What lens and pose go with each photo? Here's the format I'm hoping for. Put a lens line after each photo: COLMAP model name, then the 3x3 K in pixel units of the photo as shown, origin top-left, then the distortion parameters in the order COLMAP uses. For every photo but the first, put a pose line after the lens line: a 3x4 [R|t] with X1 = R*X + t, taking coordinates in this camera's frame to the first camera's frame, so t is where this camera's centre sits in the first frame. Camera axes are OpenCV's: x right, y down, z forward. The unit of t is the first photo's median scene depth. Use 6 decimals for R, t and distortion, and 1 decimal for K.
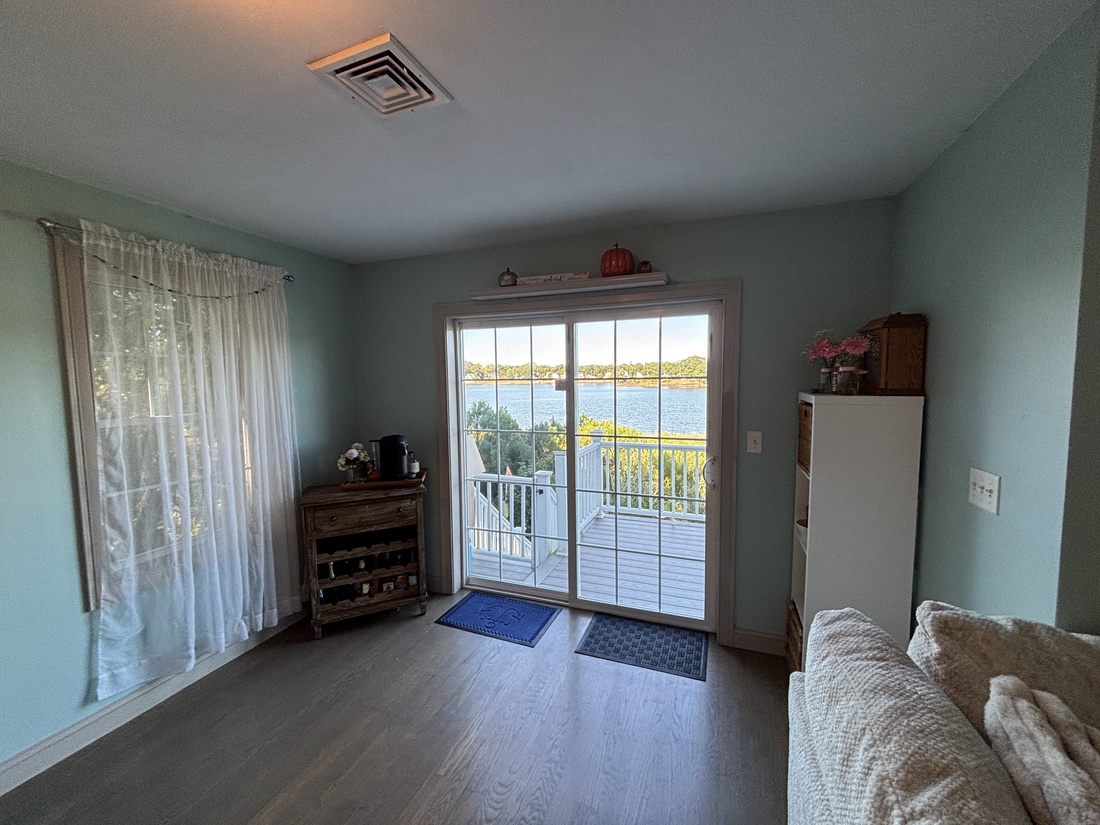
lens RADIAL K [[443.8, 0, 553.9], [0, 443.8, 413.5], [0, 0, 1]] dist [0.003232, -0.000166]
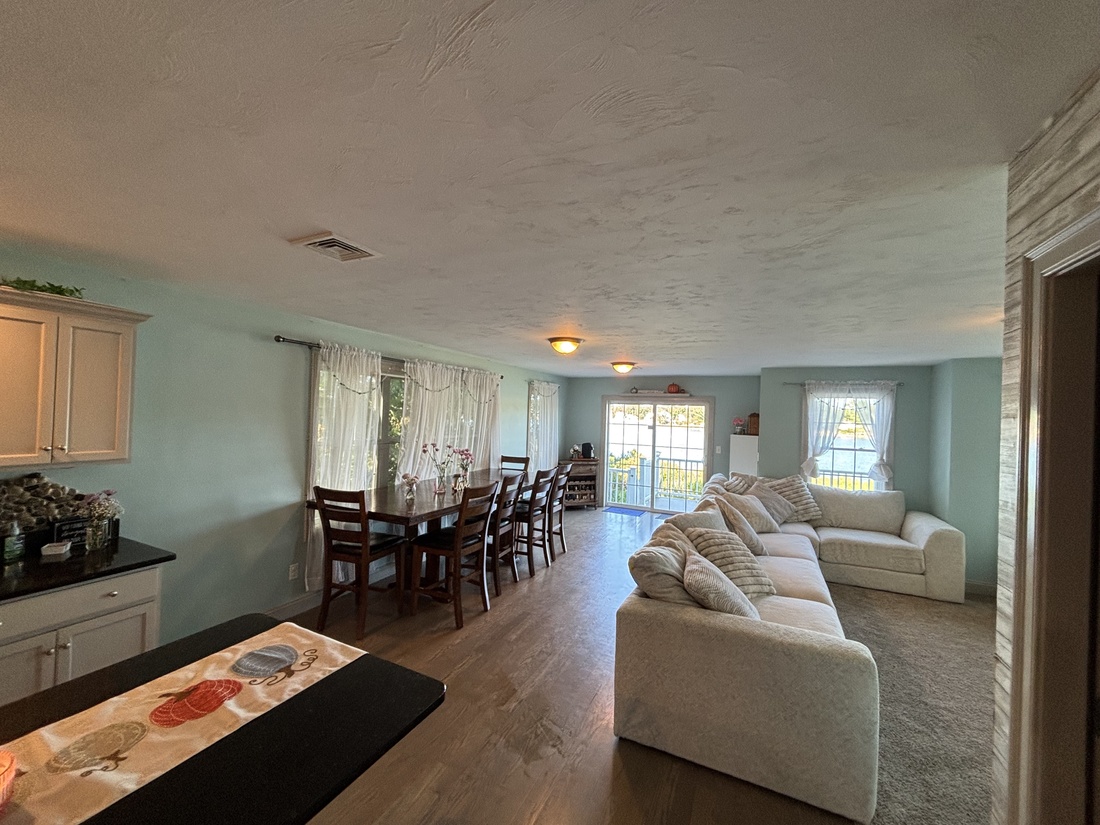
lens RADIAL K [[443.8, 0, 547.3], [0, 443.8, 411.2], [0, 0, 1]] dist [0.003232, -0.000166]
pose [[0.993606, 0.045003, -0.103546, -0.349068], [-0.052761, 0.995902, -0.073450, 0.074472], [0.099816, 0.078443, 0.991909, -1.833210]]
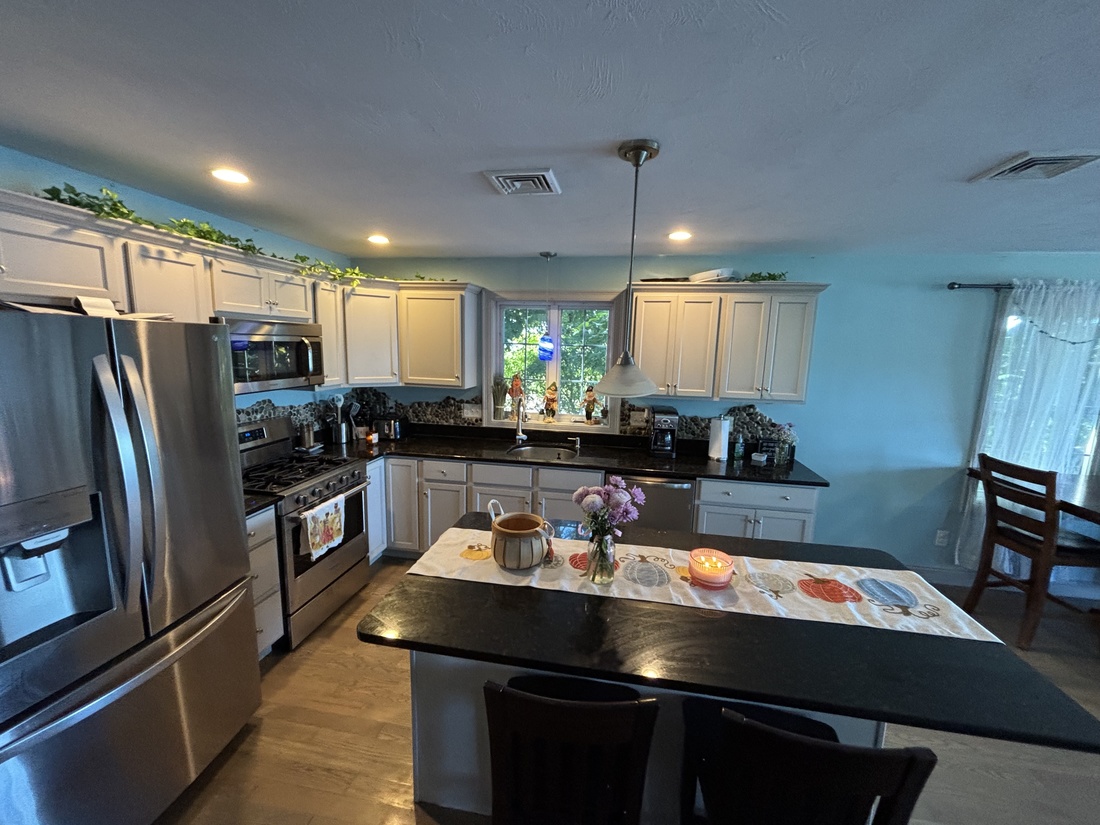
lens RADIAL K [[443.8, 0, 549.3], [0, 443.8, 412.0], [0, 0, 1]] dist [0.003232, -0.000166]
pose [[0.177298, 0.166951, -0.969893, -0.269123], [-0.096854, 0.983682, 0.151620, 0.065348], [0.979380, 0.067056, 0.190575, -1.888498]]
